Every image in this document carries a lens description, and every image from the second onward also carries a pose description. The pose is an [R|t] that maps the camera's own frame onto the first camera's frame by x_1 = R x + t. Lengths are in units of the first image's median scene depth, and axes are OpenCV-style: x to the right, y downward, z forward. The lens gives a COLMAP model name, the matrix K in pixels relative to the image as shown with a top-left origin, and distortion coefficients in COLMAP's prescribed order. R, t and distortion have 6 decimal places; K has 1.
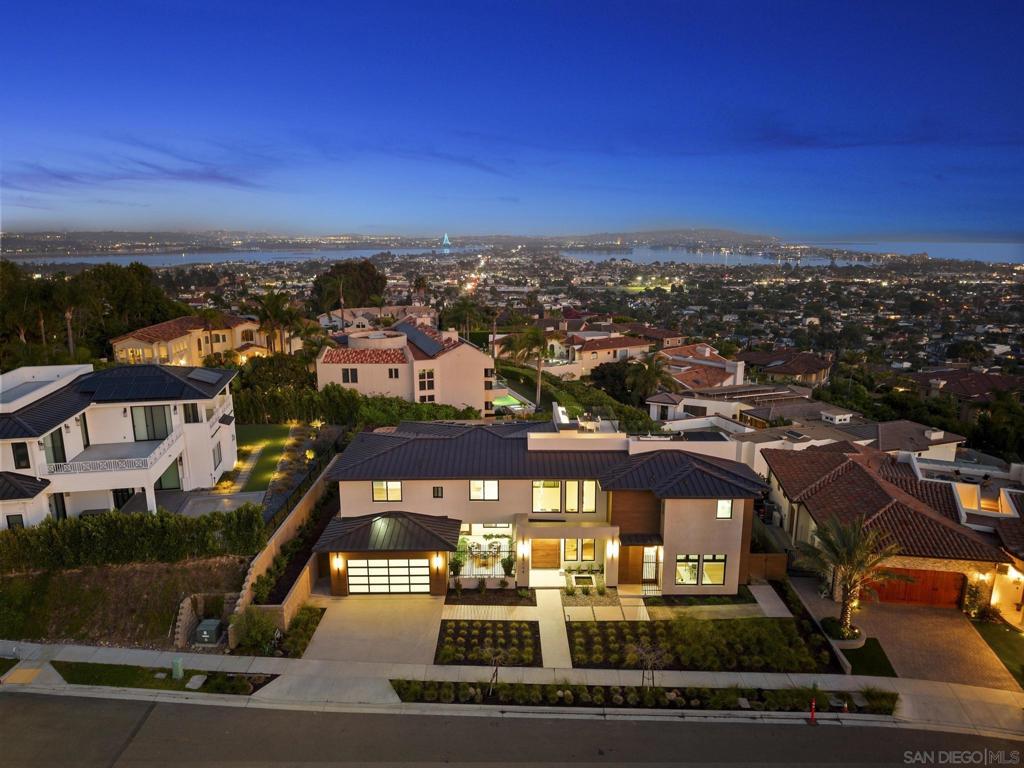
lens RADIAL K [[693.2, 0, 512.0], [0, 693.2, 384.0], [0, 0, 1]] dist [0.006161, -0.004309]
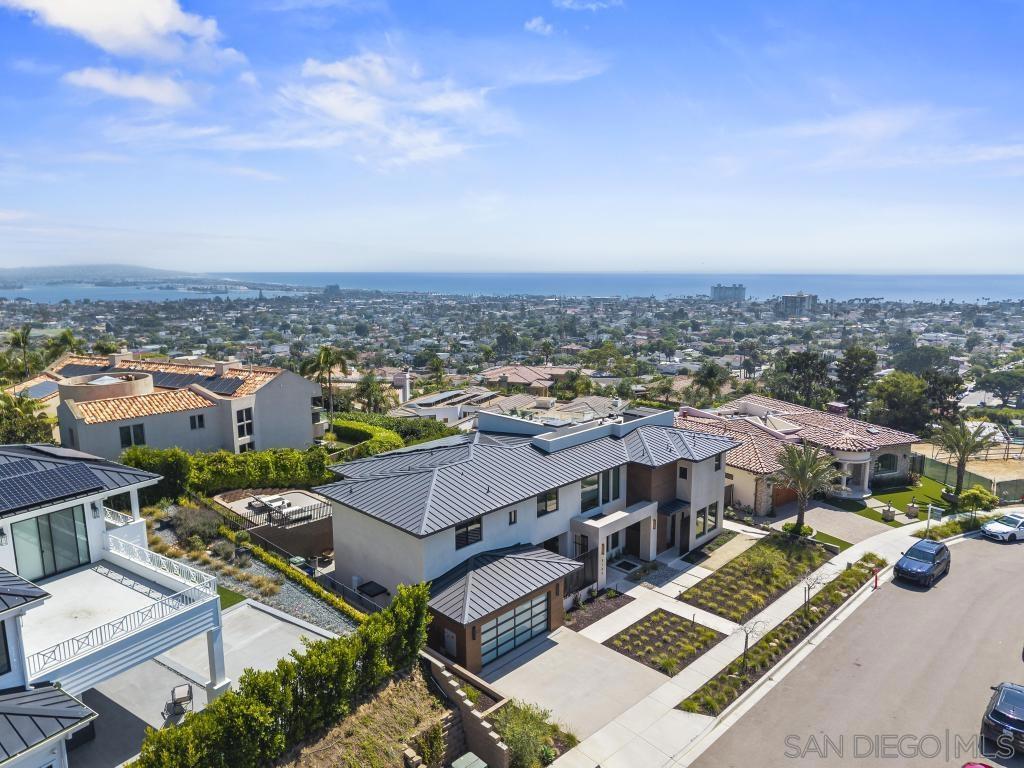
lens RADIAL K [[693.2, 0, 512.0], [0, 693.2, 384.0], [0, 0, 1]] dist [0.006161, -0.004309]
pose [[0.681004, -0.125294, 0.721481, -0.707701], [0.161594, 0.986678, 0.018820, -0.022185], [-0.714227, 0.103770, 0.692179, 0.394235]]
